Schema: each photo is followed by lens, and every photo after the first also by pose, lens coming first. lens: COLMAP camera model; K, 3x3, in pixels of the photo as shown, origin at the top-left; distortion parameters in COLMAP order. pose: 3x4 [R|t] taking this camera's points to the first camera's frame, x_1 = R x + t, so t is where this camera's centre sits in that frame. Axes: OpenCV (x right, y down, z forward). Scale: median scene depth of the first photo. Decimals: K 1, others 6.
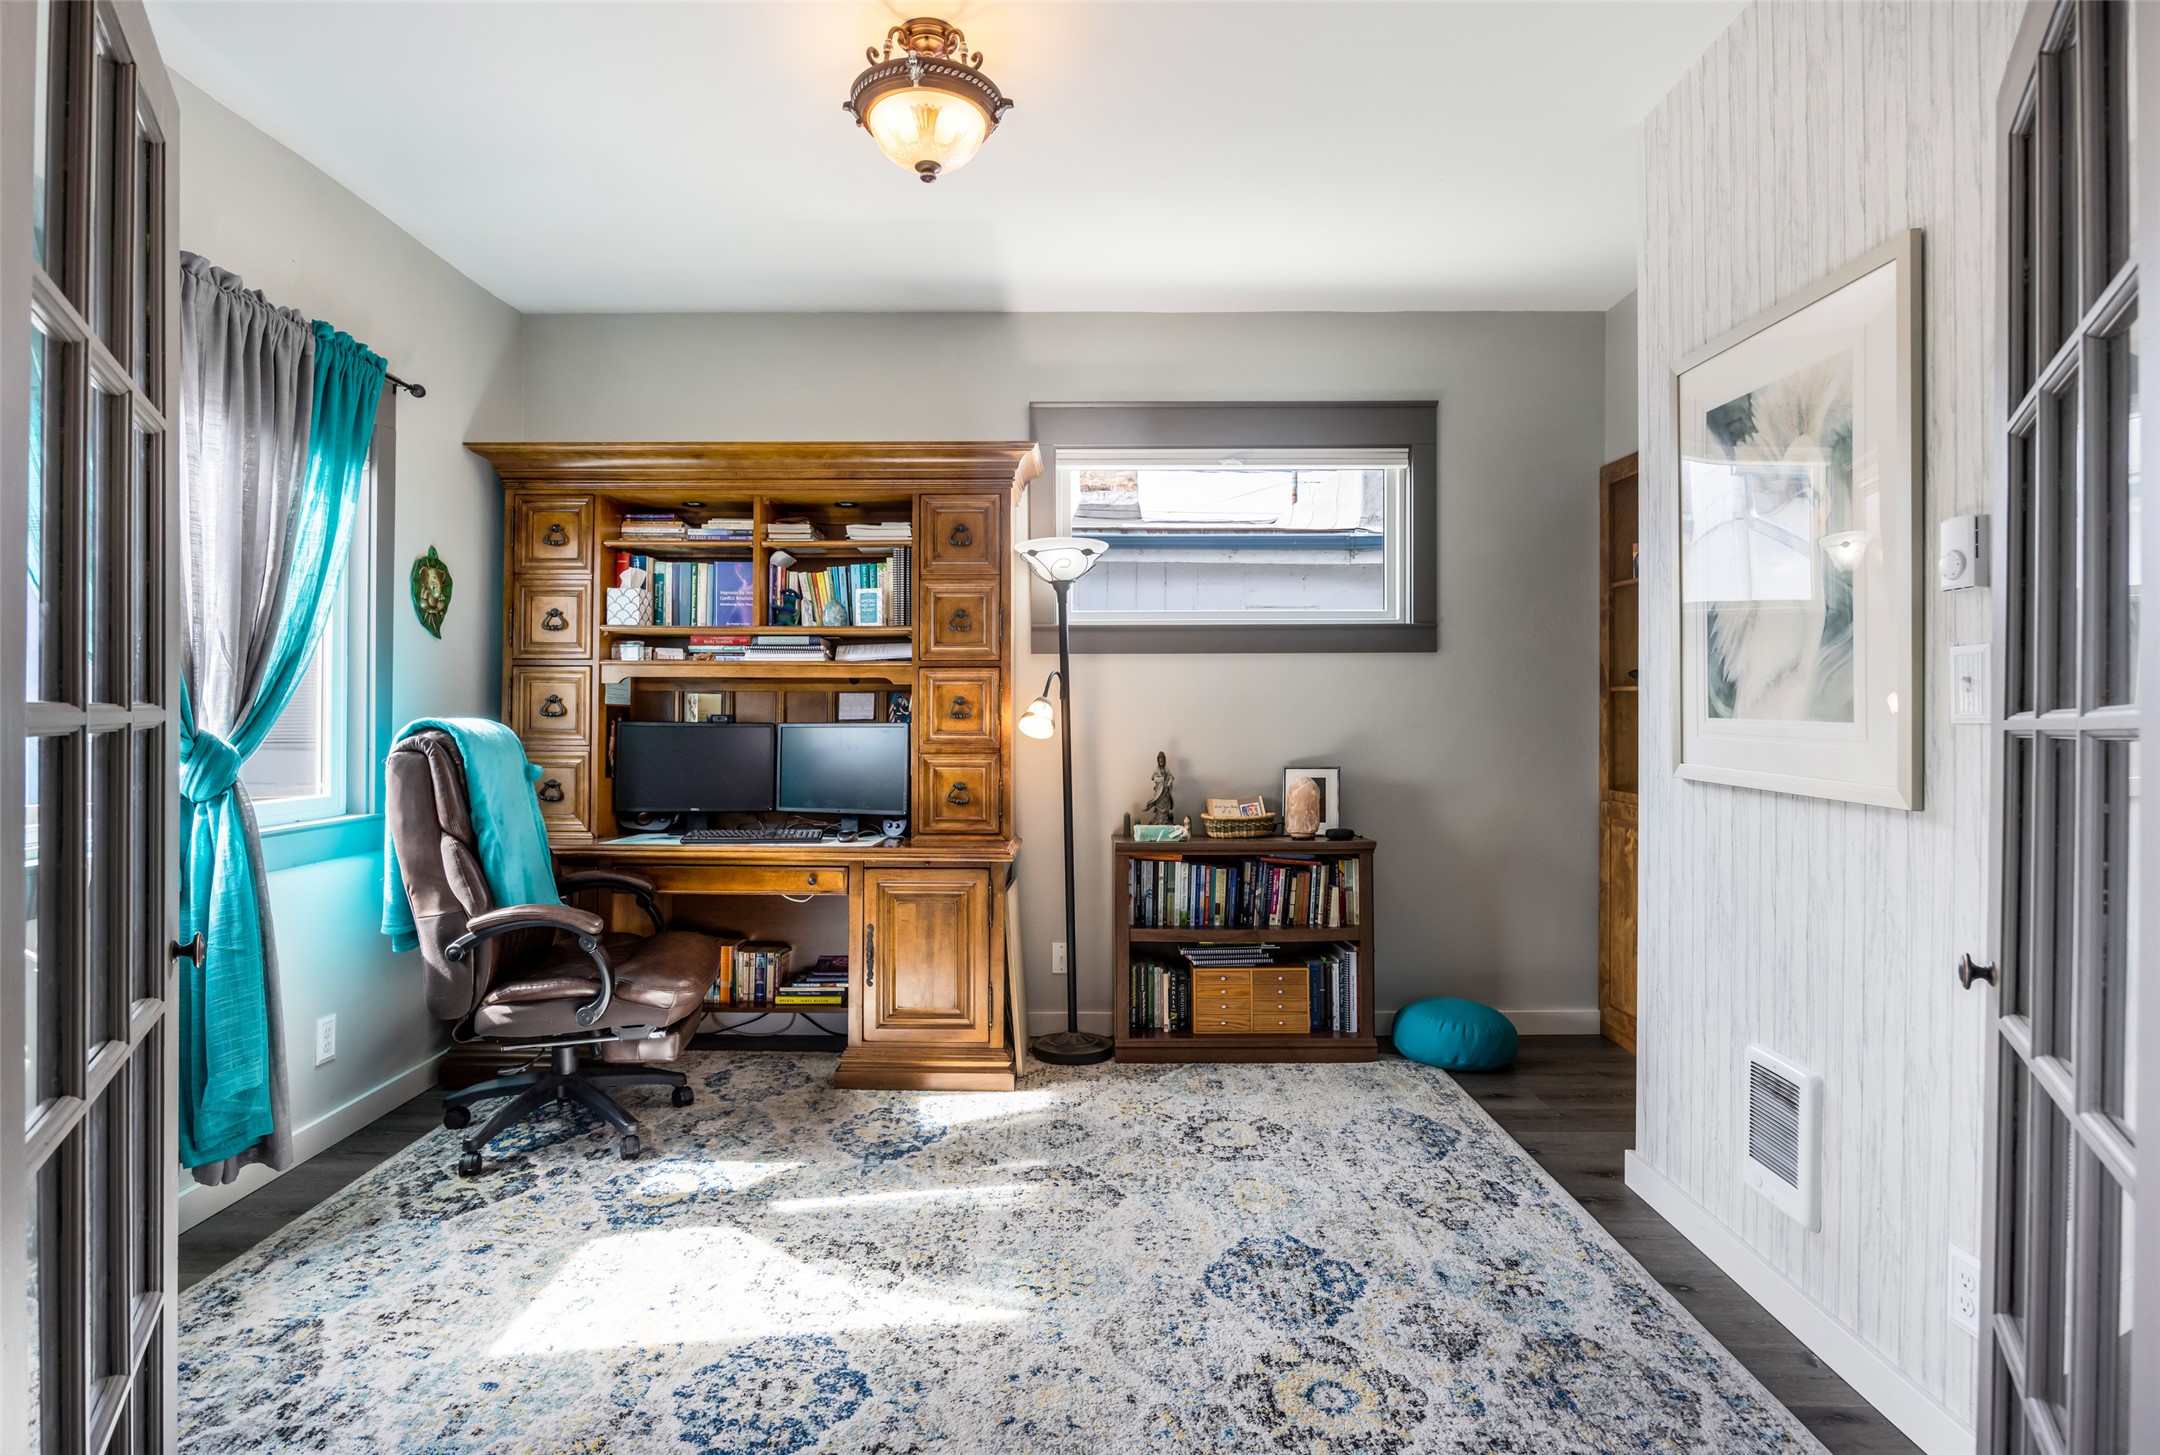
lens RADIAL K [[1110.2, 0, 1069.2], [0, 1110.2, 701.7], [0, 0, 1]] dist [-0.021074, -0.000071]
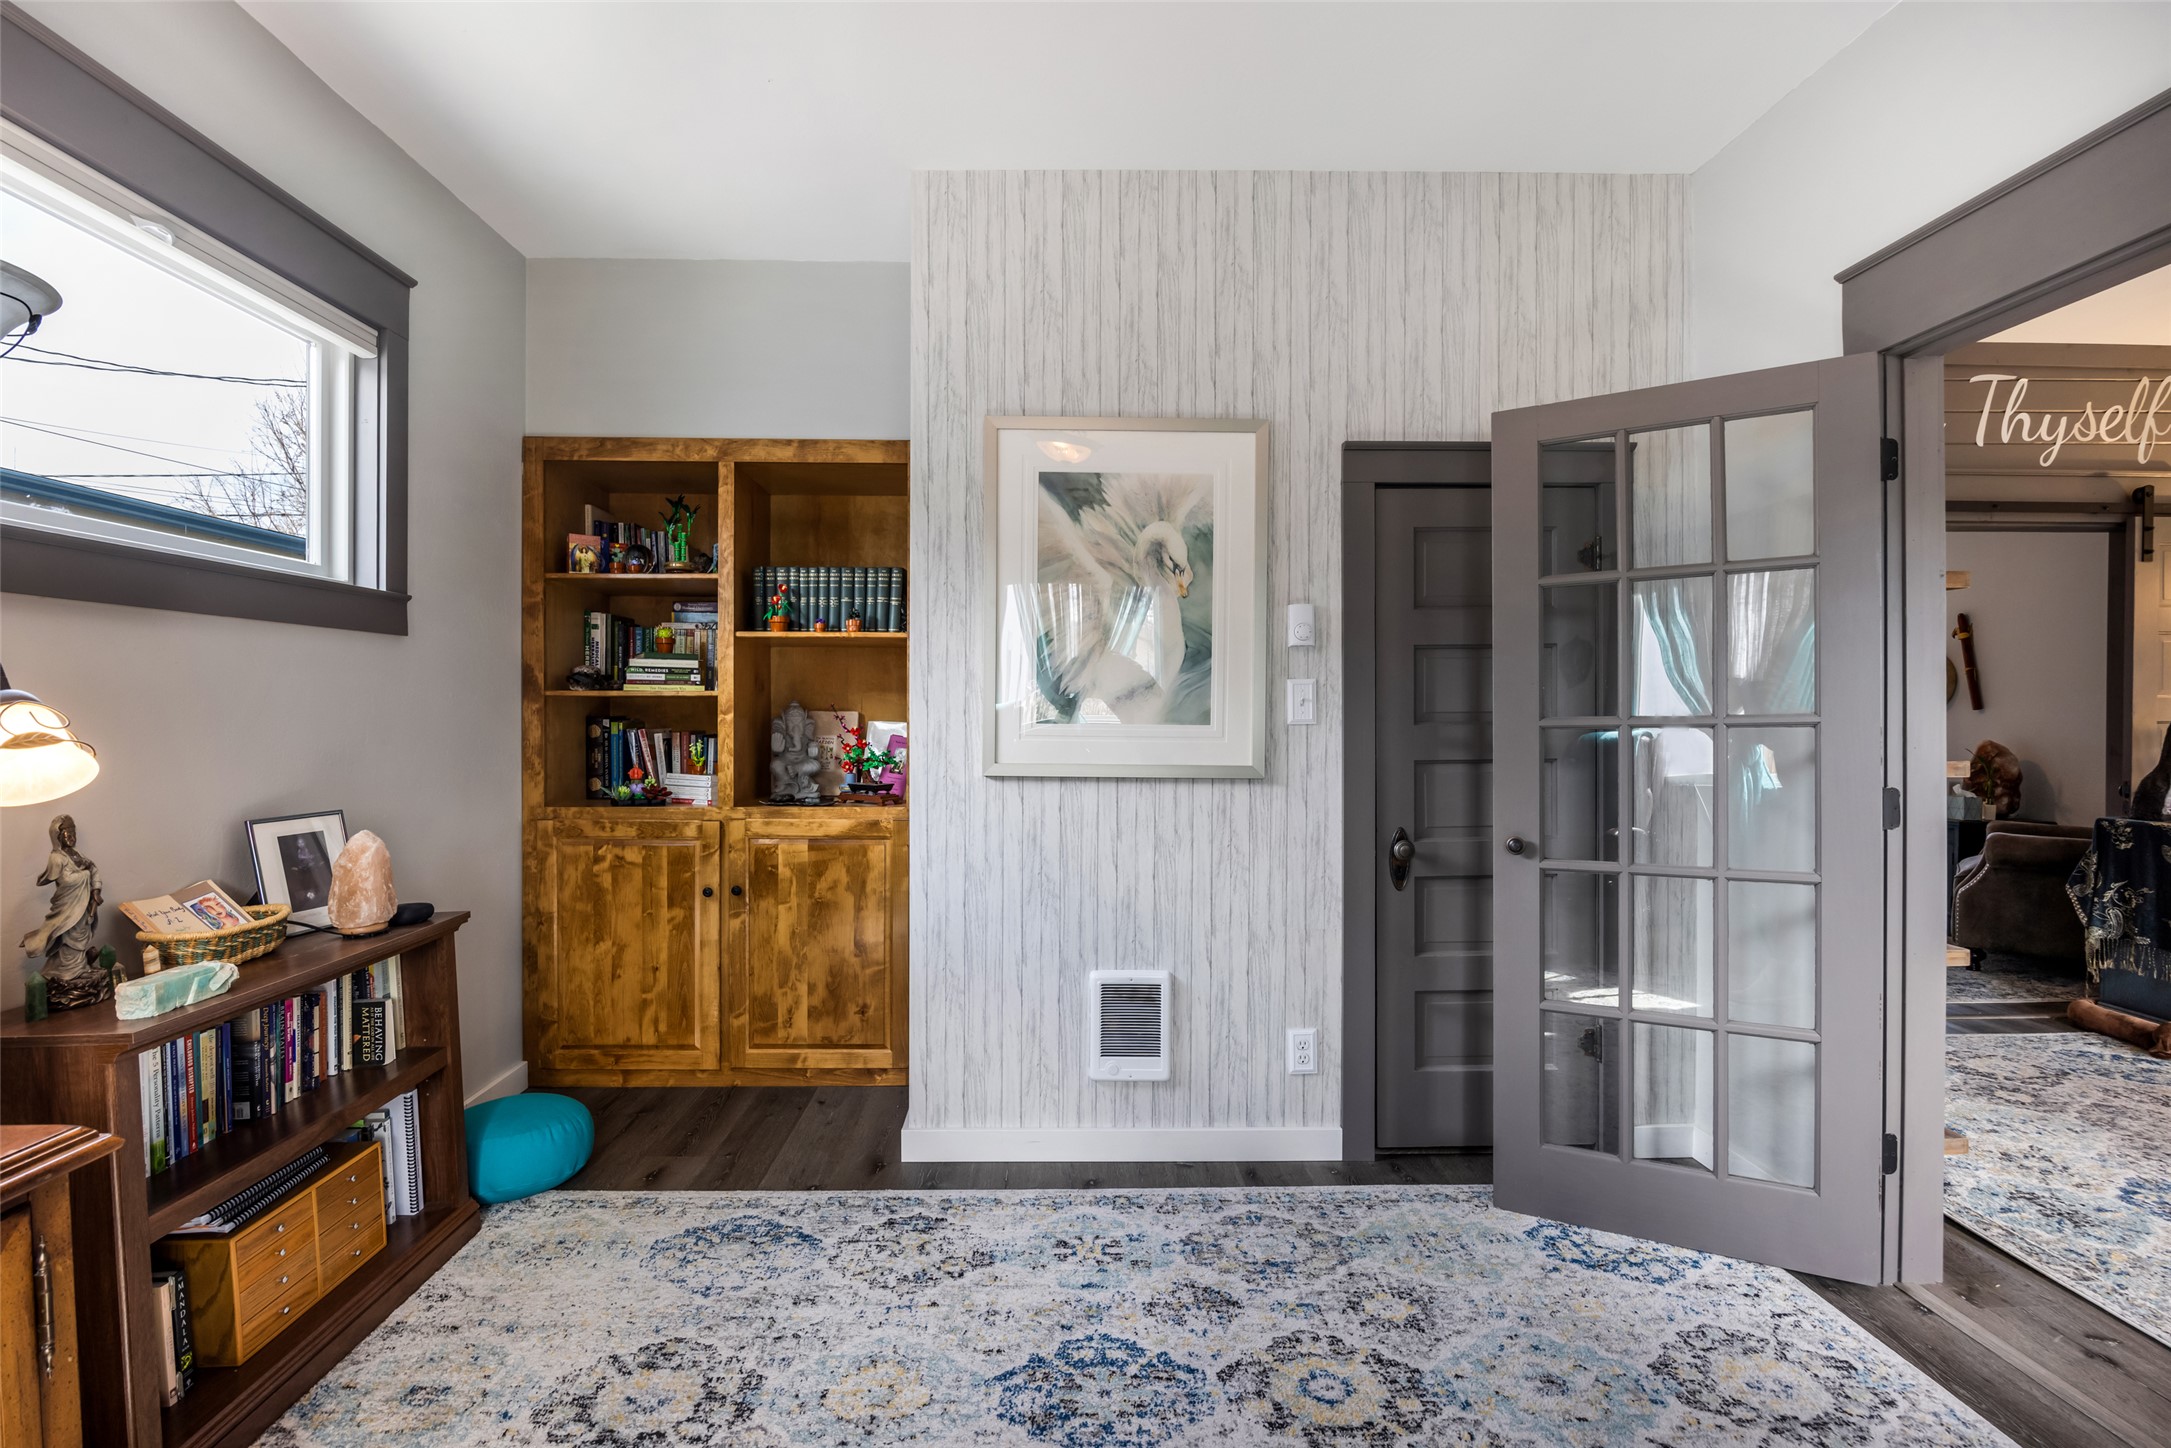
lens RADIAL K [[997.5, 0, 1085.5], [0, 997.5, 724.0], [0, 0, 1]] dist [-0.019017, 0.000489]
pose [[-0.030427, -0.010696, 0.999480, -0.555957], [-0.005782, 0.999928, 0.010524, 0.003486], [-0.999520, -0.005459, -0.030487, 1.039865]]
